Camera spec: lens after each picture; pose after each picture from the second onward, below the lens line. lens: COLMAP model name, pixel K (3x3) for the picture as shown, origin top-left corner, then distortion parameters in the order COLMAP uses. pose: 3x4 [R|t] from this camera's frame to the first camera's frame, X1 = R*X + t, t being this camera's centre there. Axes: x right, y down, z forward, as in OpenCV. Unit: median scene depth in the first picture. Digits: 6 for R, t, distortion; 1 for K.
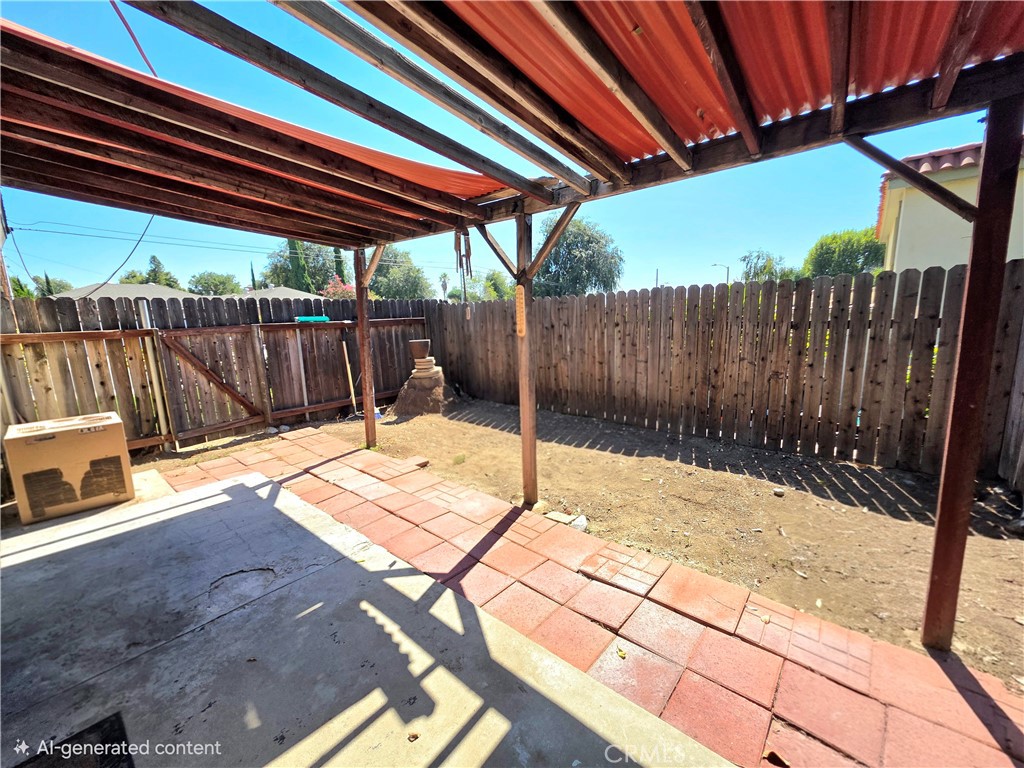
lens RADIAL K [[409.9, 0, 514.5], [0, 409.9, 382.6], [0, 0, 1]] dist [-0.000494, -0.000077]
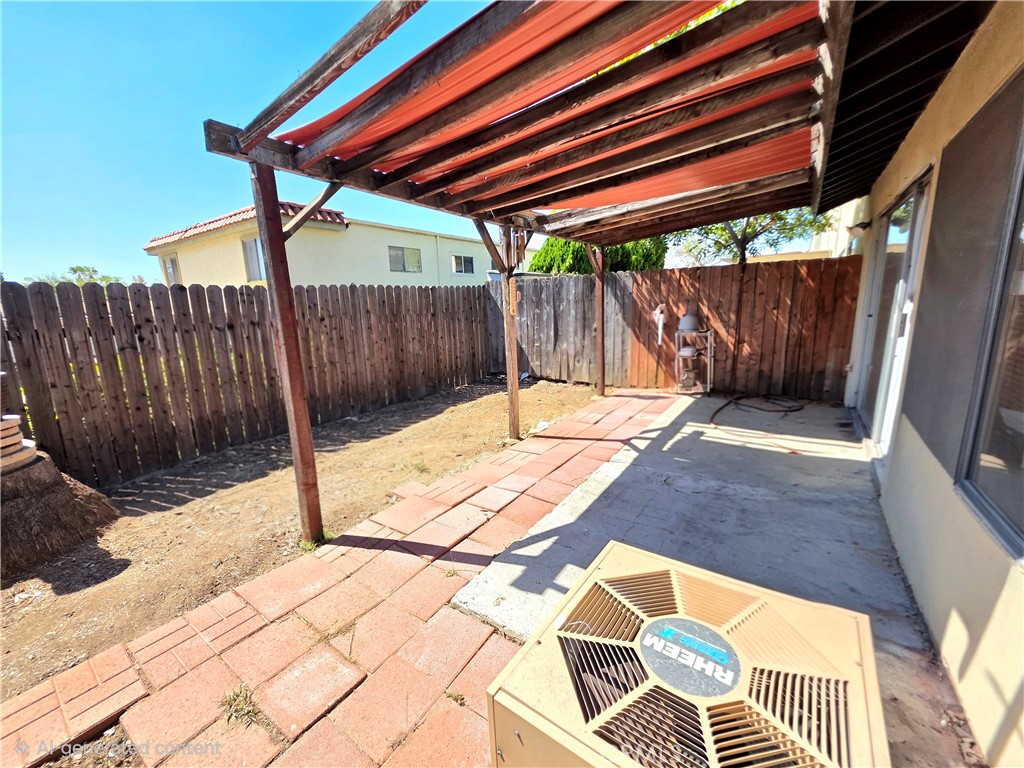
lens RADIAL K [[409.9, 0, 514.5], [0, 409.9, 382.6], [0, 0, 1]] dist [-0.000494, -0.000077]
pose [[-0.101097, -0.159149, 0.982065, -1.367321], [0.197188, 0.964333, 0.176575, -0.137204], [-0.975139, 0.211503, -0.066109, 1.139704]]
